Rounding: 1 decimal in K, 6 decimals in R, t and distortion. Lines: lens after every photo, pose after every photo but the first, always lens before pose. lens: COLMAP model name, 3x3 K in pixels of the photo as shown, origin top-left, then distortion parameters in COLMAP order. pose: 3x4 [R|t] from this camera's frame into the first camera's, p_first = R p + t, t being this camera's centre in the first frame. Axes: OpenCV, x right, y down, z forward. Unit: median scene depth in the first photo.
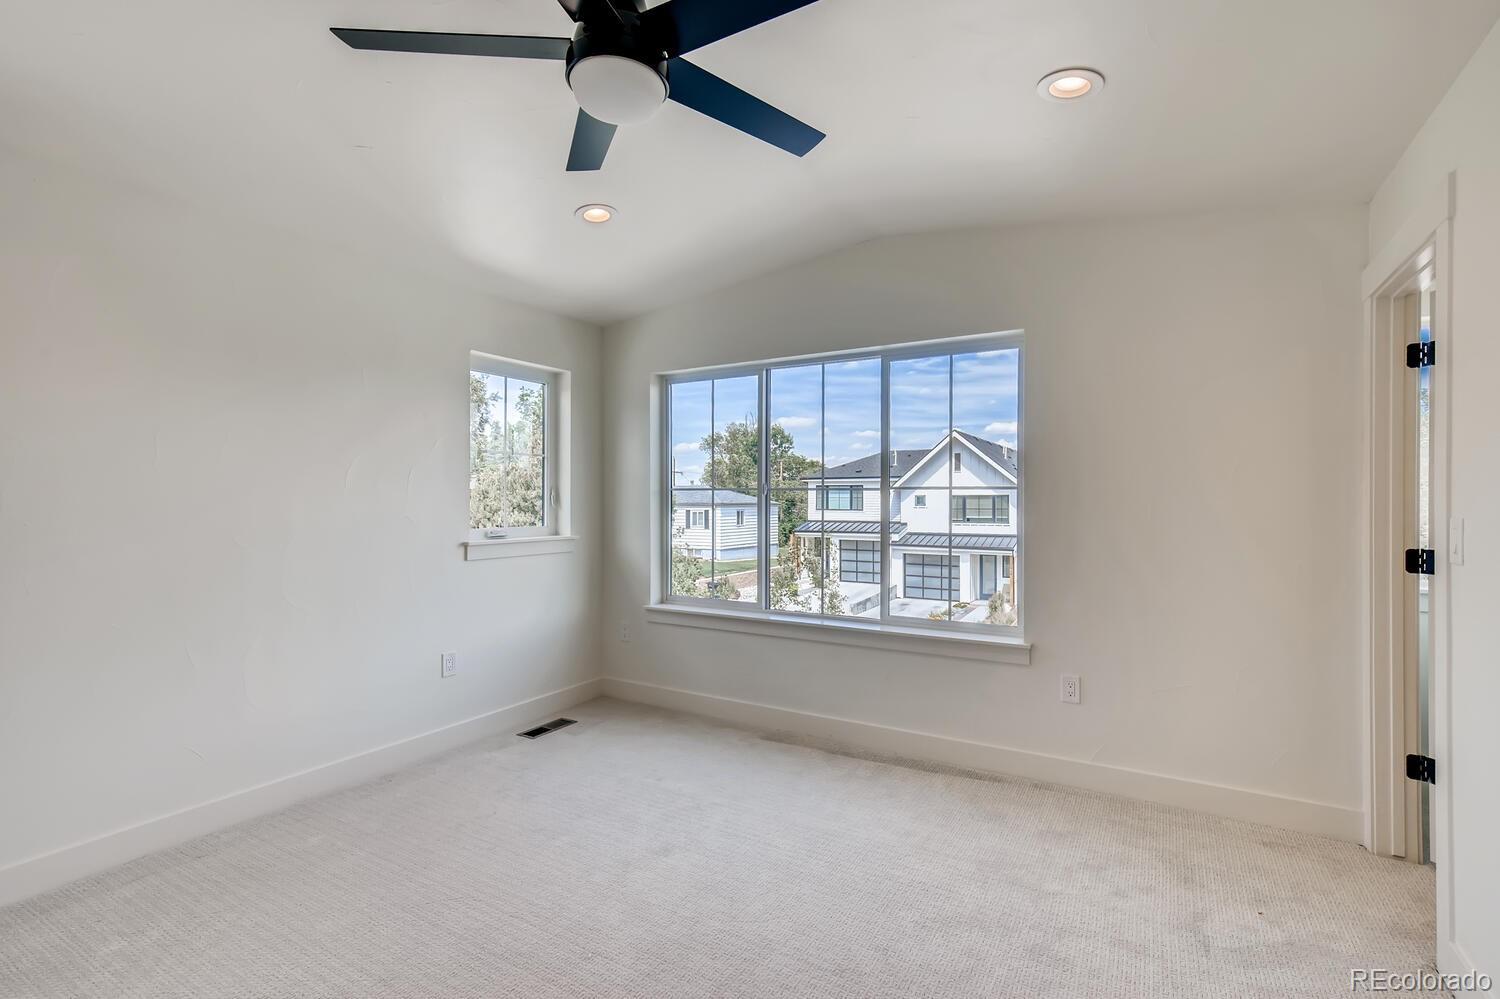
lens RADIAL K [[702.2, 0, 749.3], [0, 702.2, 500.0], [0, 0, 1]] dist [0.011666, 0.000915]
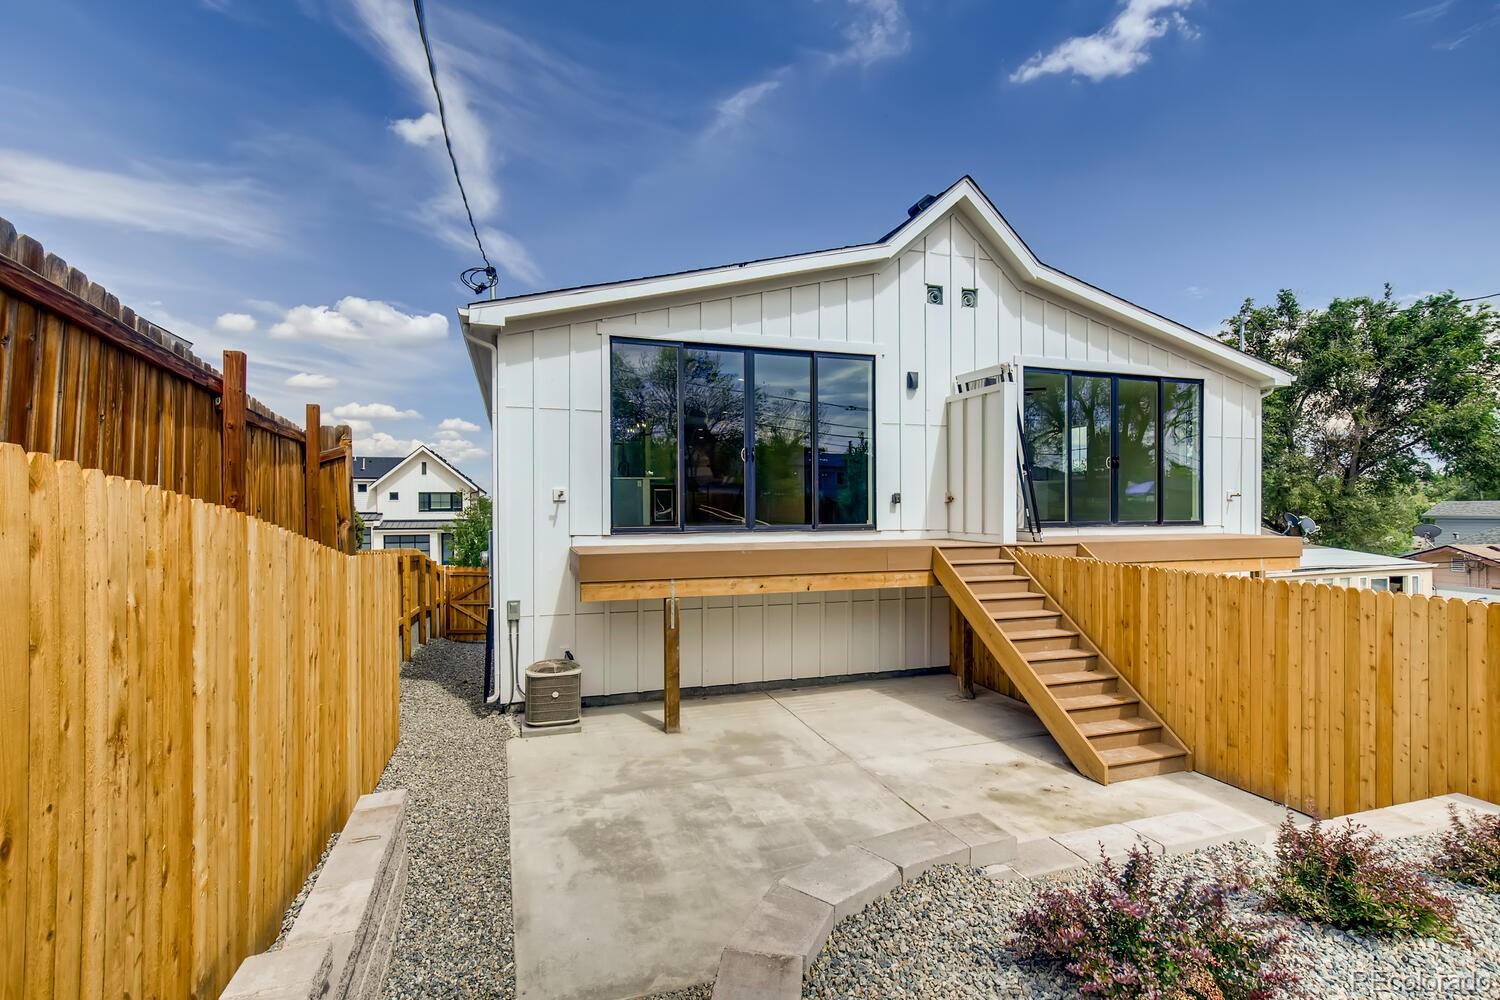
lens RADIAL K [[702.2, 0, 747.6], [0, 702.2, 501.6], [0, 0, 1]] dist [0.011666, 0.000915]
pose [[0.652699, -0.001235, 0.757616, -3.053302], [-0.001204, 0.999996, 0.002668, 0.059806], [-0.757616, -0.002653, 0.652695, -3.633465]]
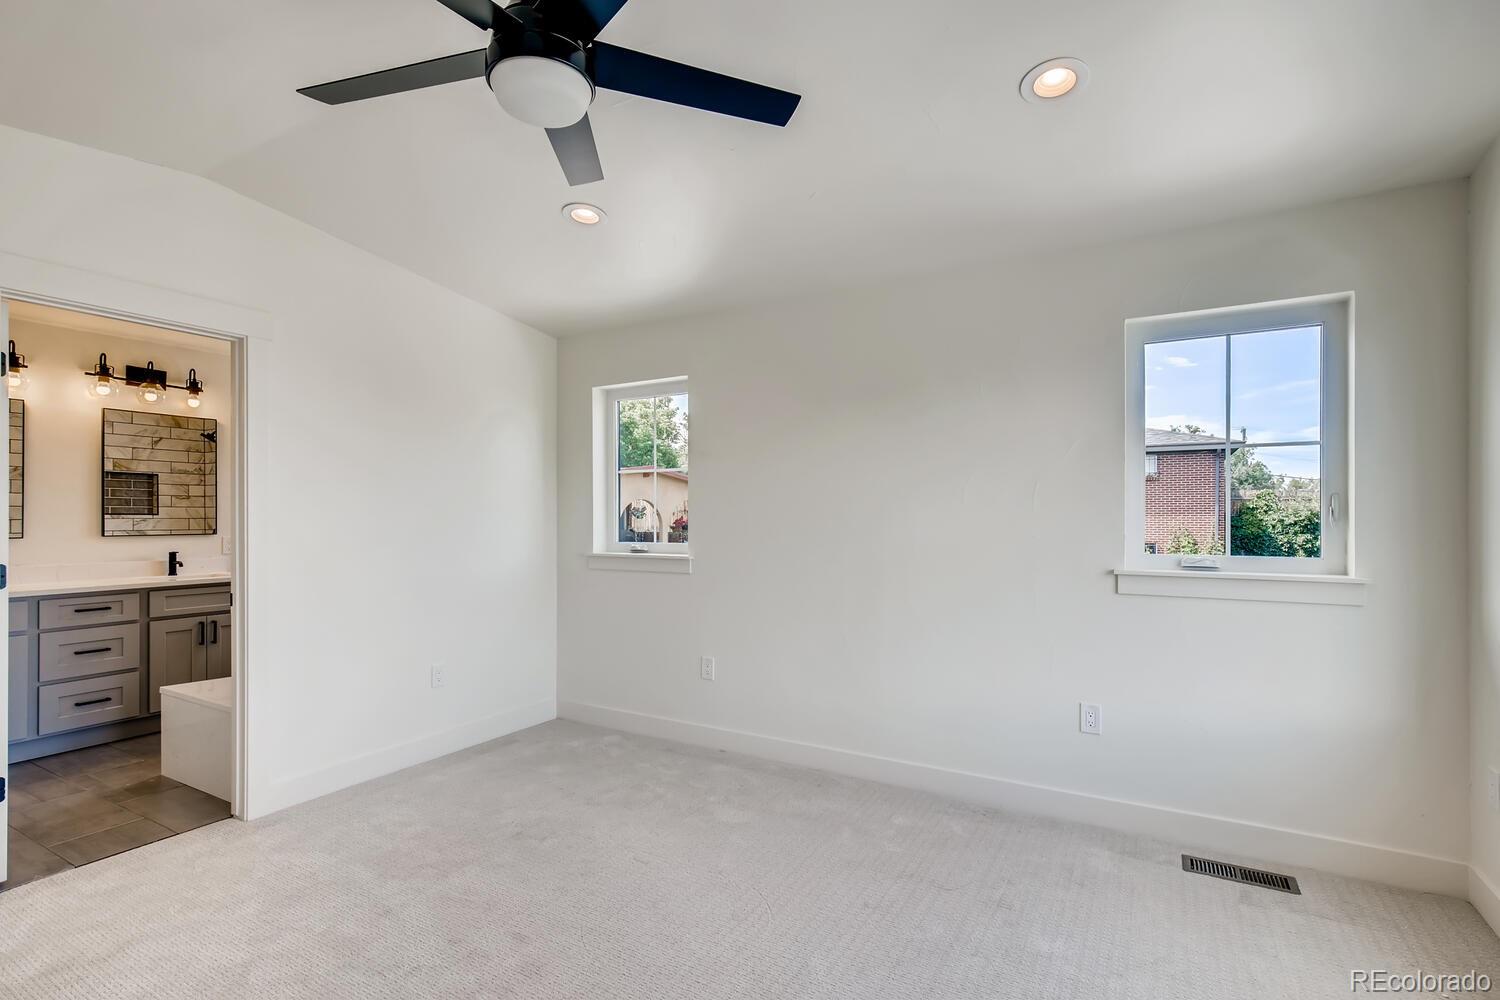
lens RADIAL K [[702.2, 0, 749.2], [0, 702.2, 507.7], [0, 0, 1]] dist [0.011666, 0.000915]
pose [[0.007664, -0.010473, -0.999916, 0.352414], [0.007670, 0.999916, -0.010414, -0.004074], [0.999941, -0.007589, 0.007743, 0.550457]]
